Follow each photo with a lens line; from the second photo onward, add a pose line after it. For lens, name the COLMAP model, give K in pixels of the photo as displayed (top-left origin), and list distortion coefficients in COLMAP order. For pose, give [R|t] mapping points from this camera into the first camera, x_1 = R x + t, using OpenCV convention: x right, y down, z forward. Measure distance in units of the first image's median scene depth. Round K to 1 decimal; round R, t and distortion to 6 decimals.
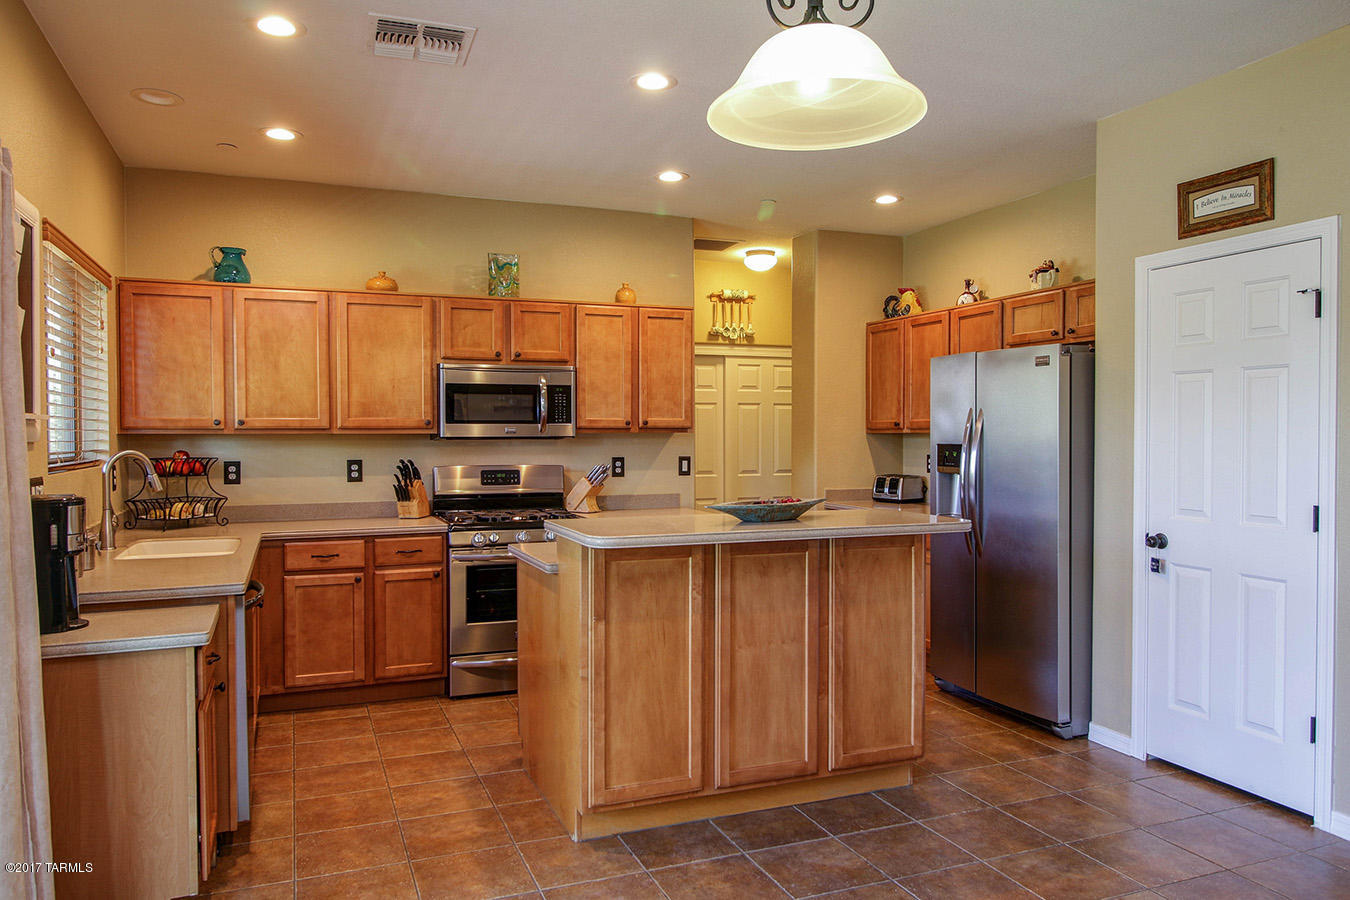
lens RADIAL K [[973.4, 0, 675.0], [0, 973.4, 450.0], [0, 0, 1]] dist [0.001066, 0.000492]
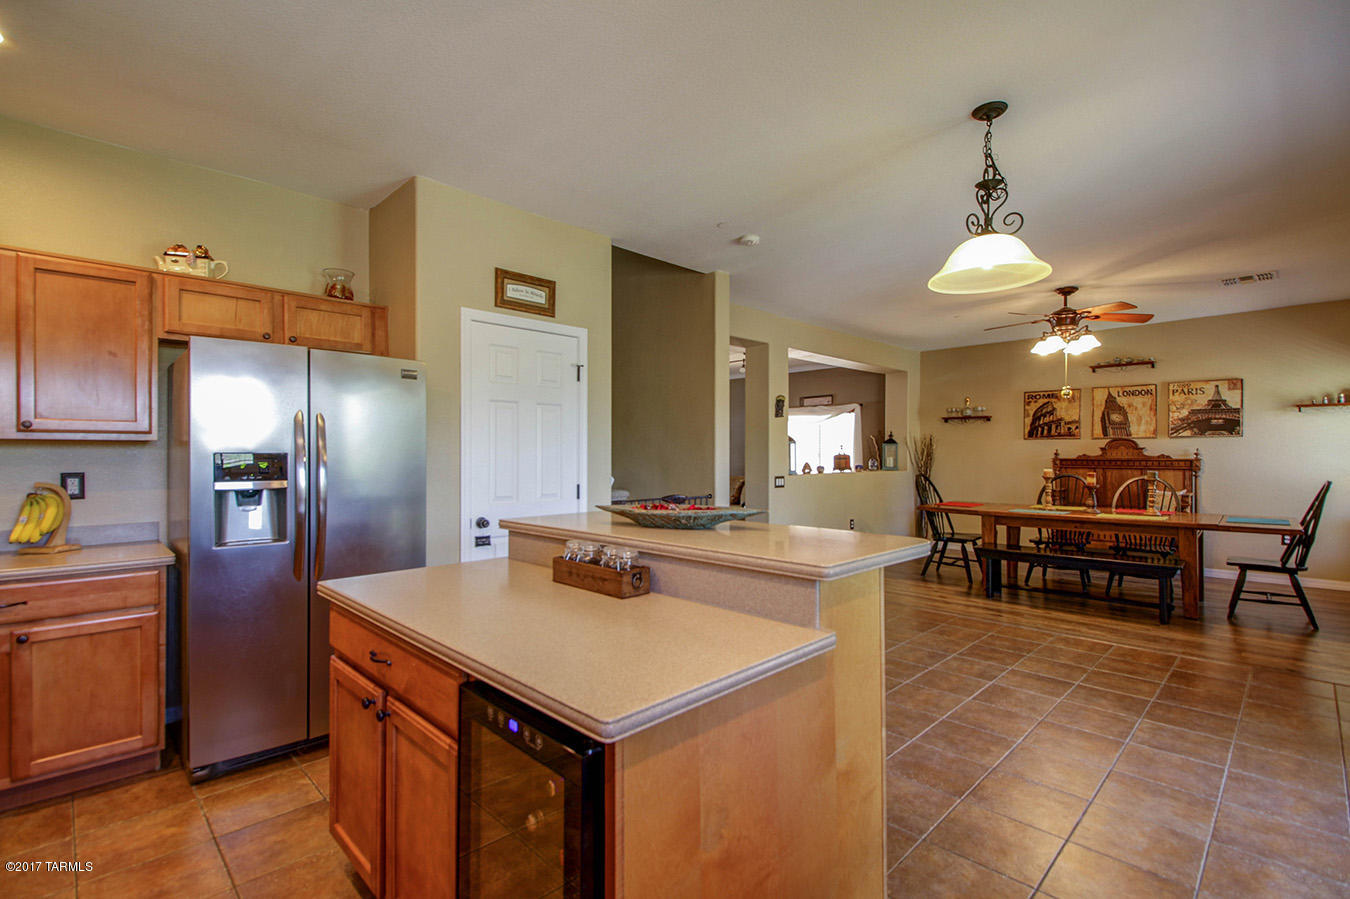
lens RADIAL K [[608.3, 0, 675.0], [0, 608.3, 449.5], [0, 0, 1]] dist [0.000259, -0.000152]
pose [[-0.389138, 0.004114, 0.921170, -0.310998], [0.019164, 0.999810, 0.003630, -0.005255], [-0.920980, 0.019066, -0.389142, 0.864288]]
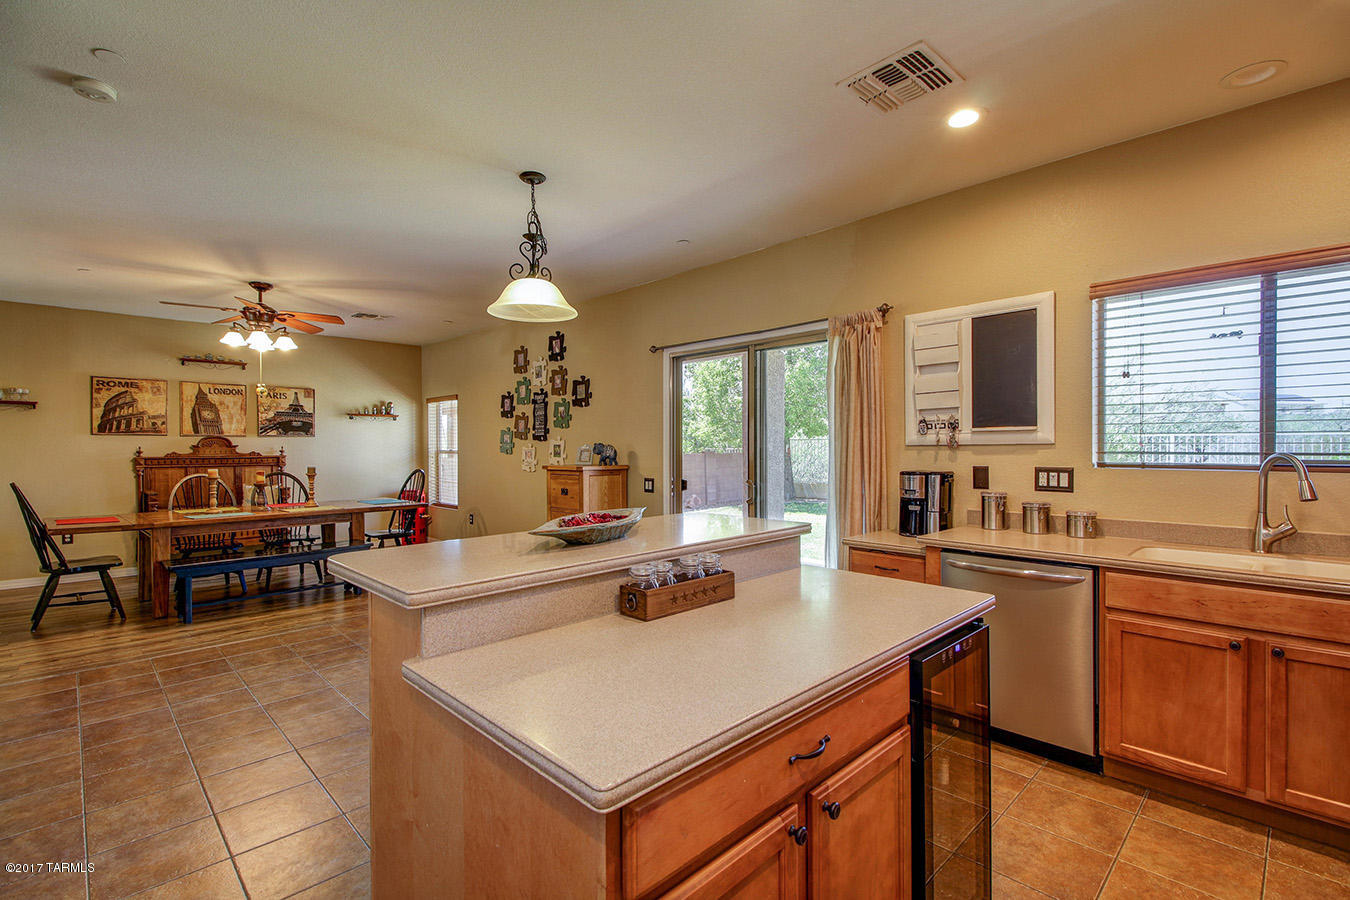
lens RADIAL K [[618.4, 0, 675.0], [0, 618.4, 438.8], [0, 0, 1]] dist [0.002345, 0.000356]
pose [[-0.918632, -0.002520, -0.395105, 0.173968], [-0.004539, 0.999981, 0.004177, -0.010757], [0.395087, 0.005630, -0.918626, 1.075577]]
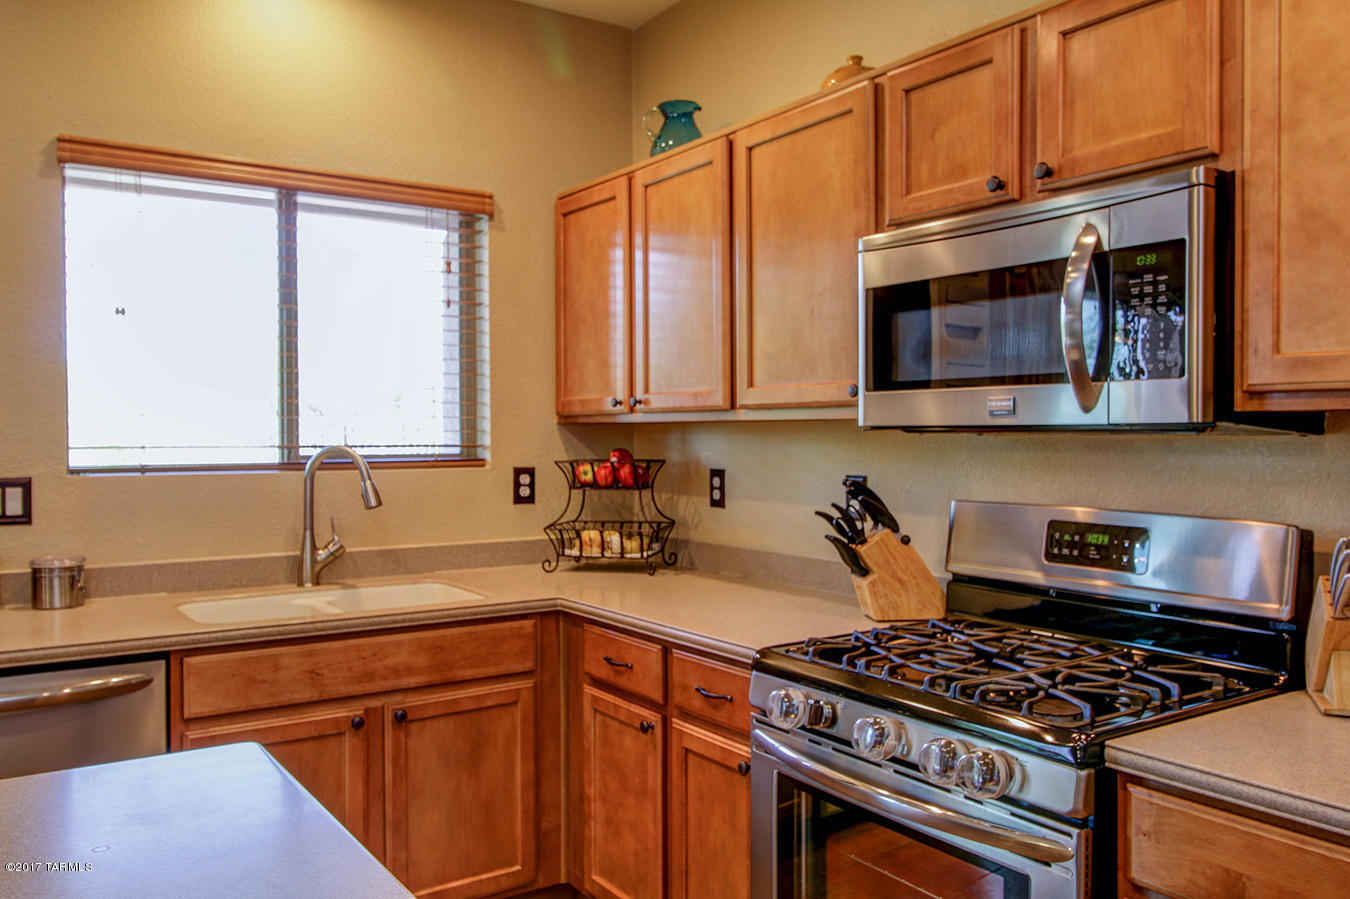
lens RADIAL K [[1086.4, 0, 674.4], [0, 1086.4, 432.7], [0, 0, 1]] dist [0.060444, -0.000821]
pose [[0.204937, 0.001764, -0.978774, 0.192995], [-0.017771, 0.999840, -0.001919, -0.008919], [0.978614, 0.017787, 0.204935, 0.894632]]
